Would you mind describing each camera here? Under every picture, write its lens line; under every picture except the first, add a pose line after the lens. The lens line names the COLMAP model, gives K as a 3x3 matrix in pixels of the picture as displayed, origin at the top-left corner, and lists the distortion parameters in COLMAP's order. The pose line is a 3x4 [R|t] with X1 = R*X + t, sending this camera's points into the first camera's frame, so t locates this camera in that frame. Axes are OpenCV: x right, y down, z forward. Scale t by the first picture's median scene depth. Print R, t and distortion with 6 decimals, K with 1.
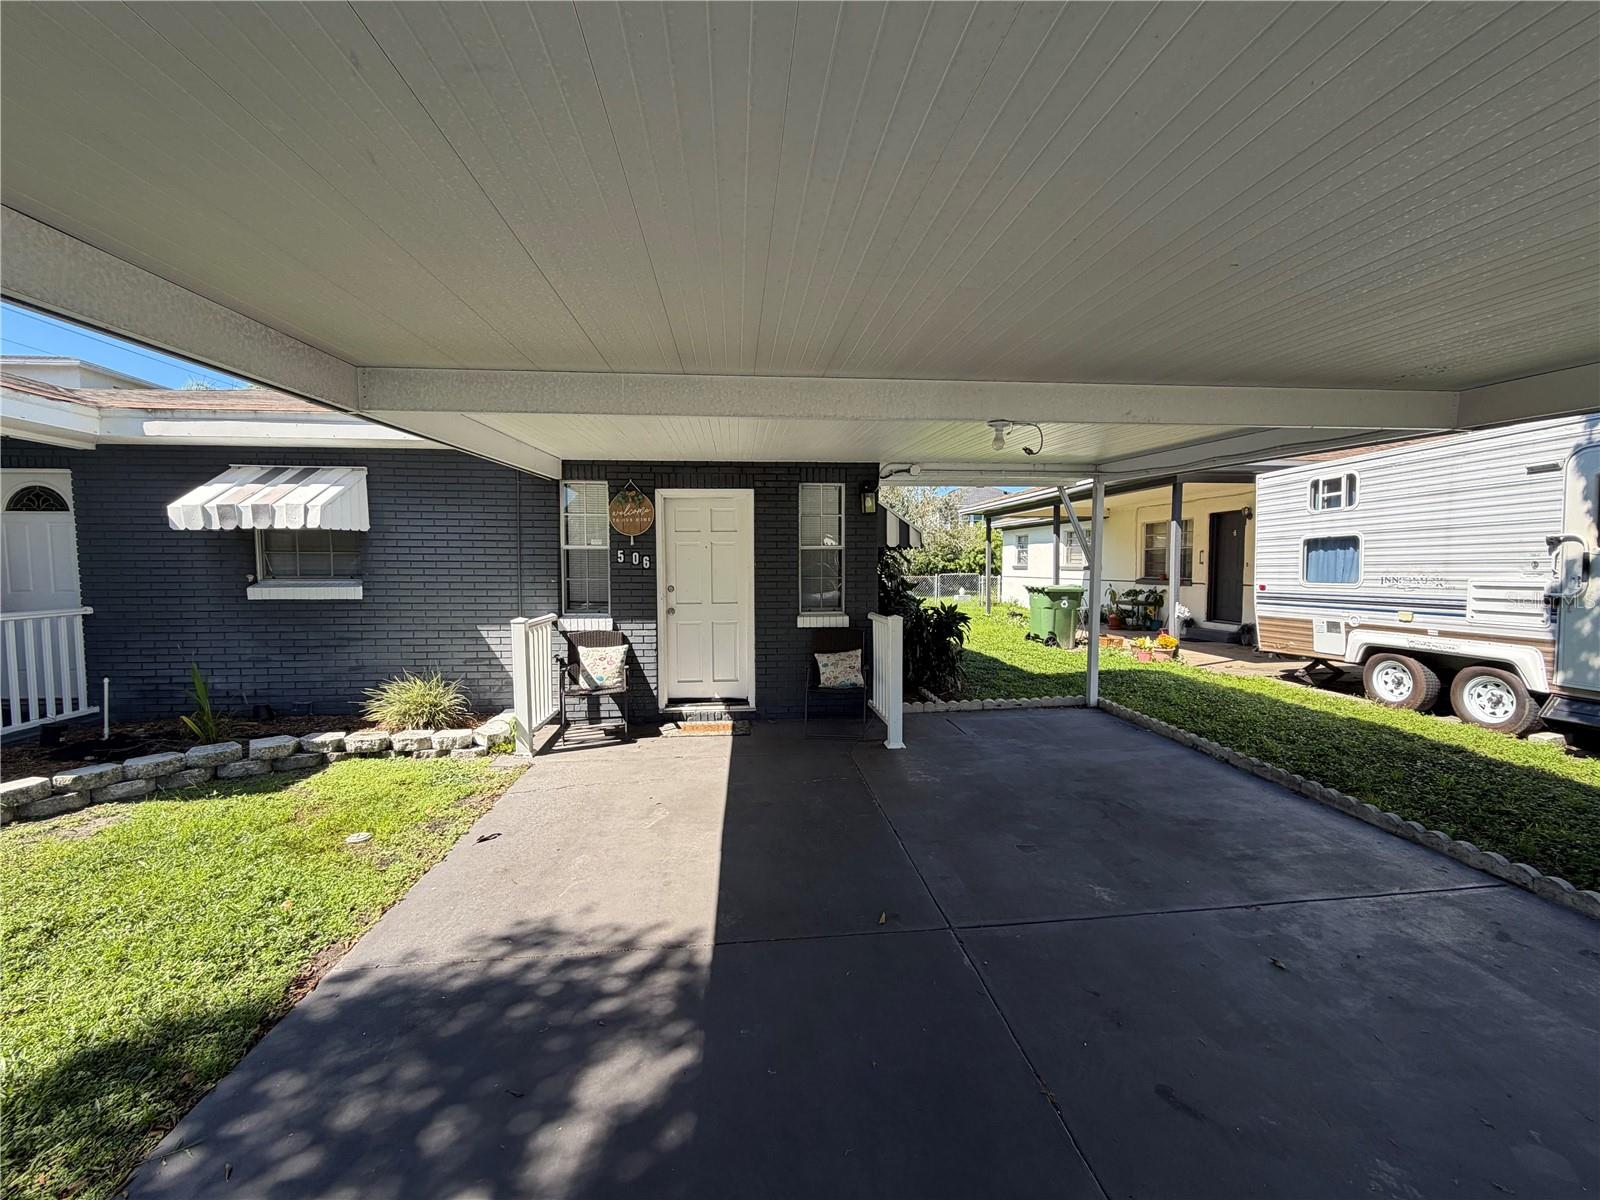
lens RADIAL K [[637.6, 0, 797.3], [0, 637.6, 601.3], [0, 0, 1]] dist [0.001568, 0.000035]
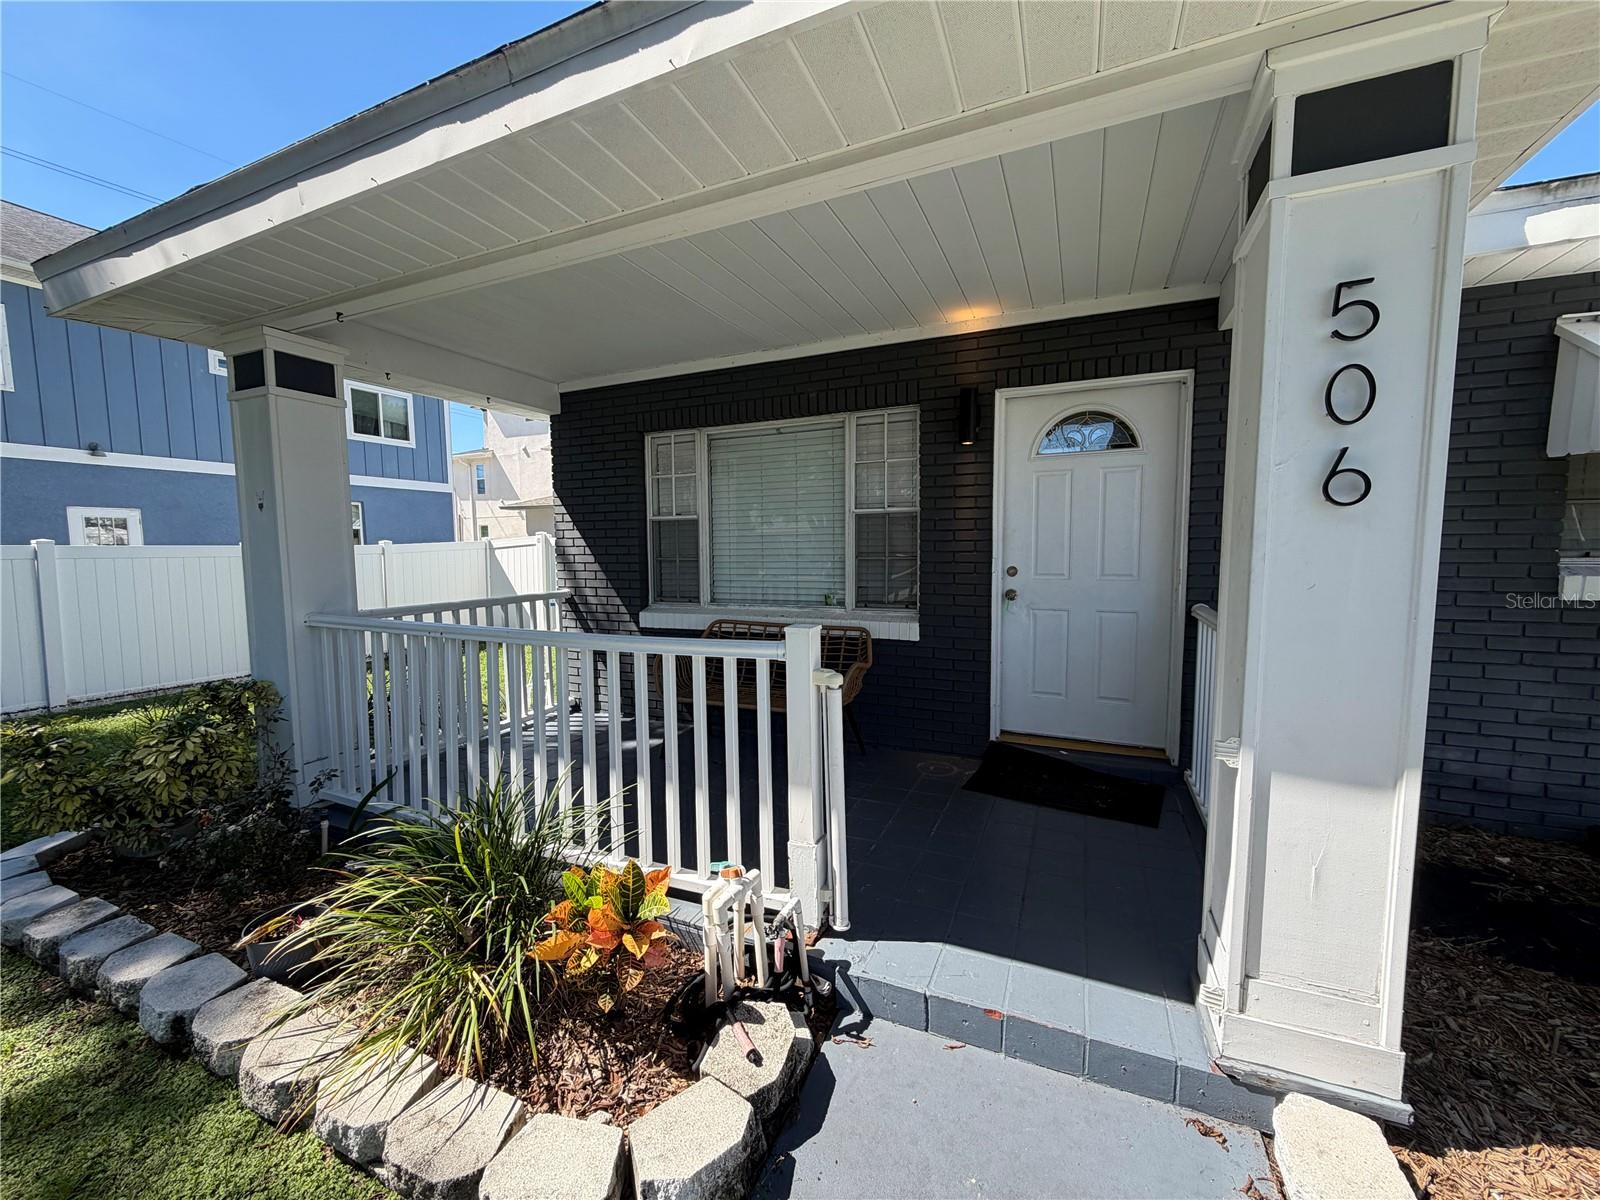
lens RADIAL K [[637.6, 0, 797.3], [0, 637.6, 601.3], [0, 0, 1]] dist [0.001568, 0.000035]
pose [[0.867960, 0.036301, -0.495305, -1.115415], [-0.022385, 0.999171, 0.034002, -0.005377], [0.496129, -0.018425, 0.868053, 0.295001]]
